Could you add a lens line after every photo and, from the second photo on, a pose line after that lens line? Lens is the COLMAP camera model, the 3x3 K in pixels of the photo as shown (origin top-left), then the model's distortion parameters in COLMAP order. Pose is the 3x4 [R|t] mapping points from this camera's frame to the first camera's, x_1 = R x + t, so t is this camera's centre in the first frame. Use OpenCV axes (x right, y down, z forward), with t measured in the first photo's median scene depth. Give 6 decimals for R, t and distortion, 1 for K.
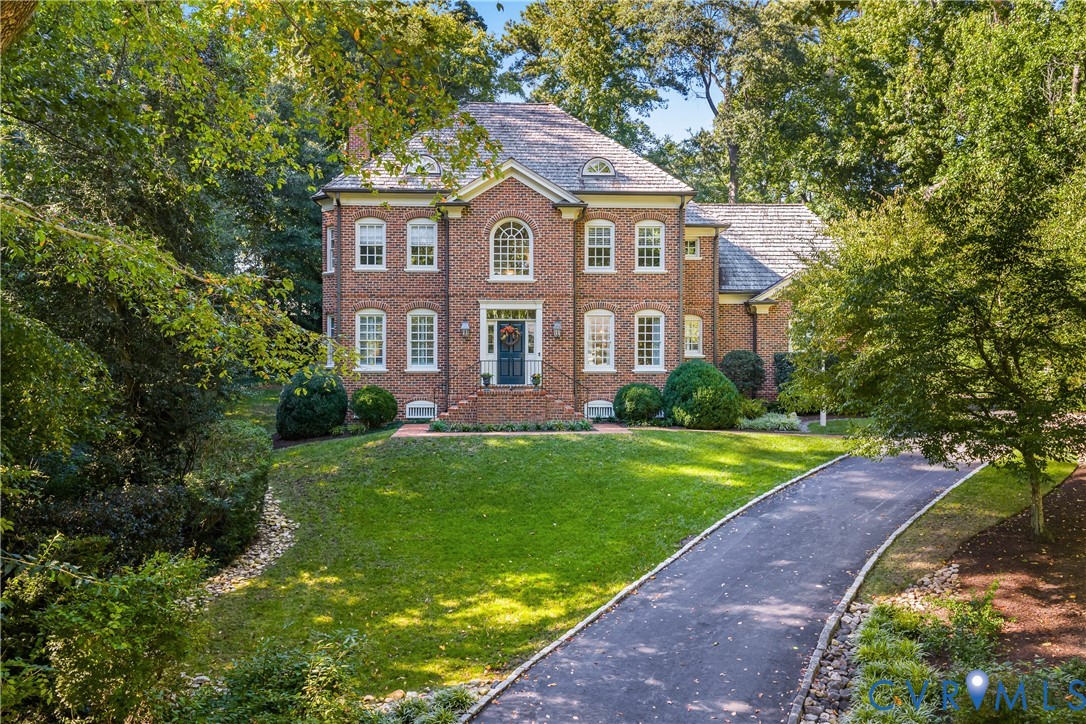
lens RADIAL K [[886.9, 0, 543.0], [0, 886.9, 362.0], [0, 0, 1]] dist [-0.002056, -0.003234]
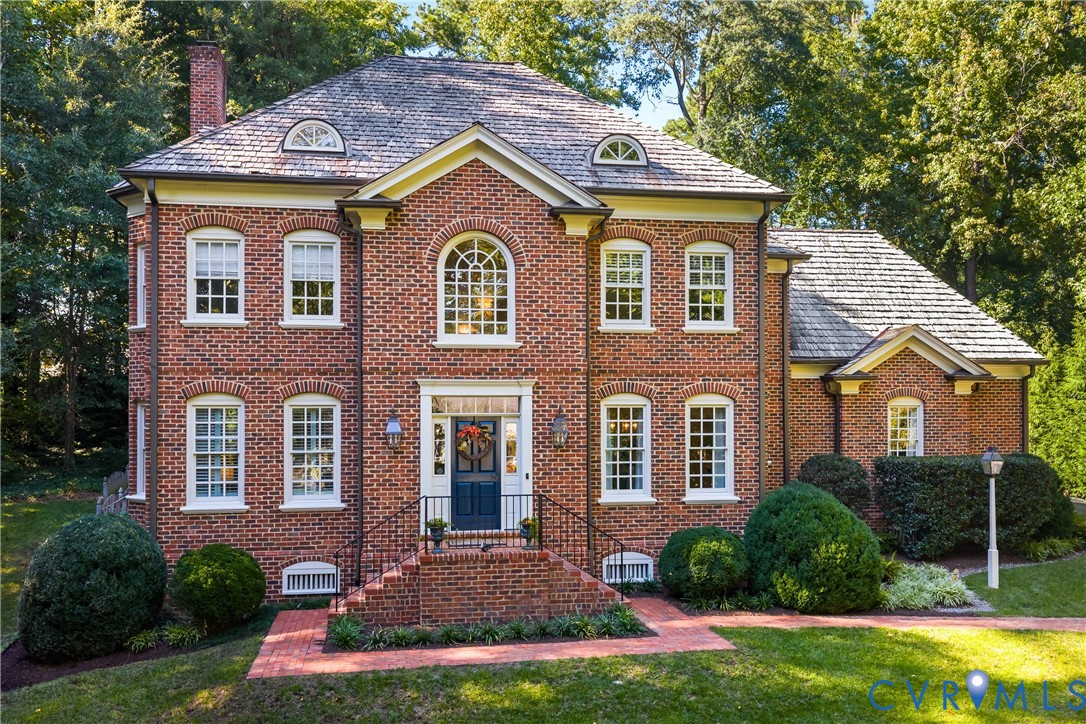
lens RADIAL K [[898.2, 0, 542.2], [0, 898.2, 401.9], [0, 0, 1]] dist [-0.004075, -0.002705]
pose [[0.992851, -0.002993, 0.119323, -0.060688], [0.004264, 0.999937, -0.010400, -0.048619], [-0.119284, 0.010834, 0.992801, 0.426448]]
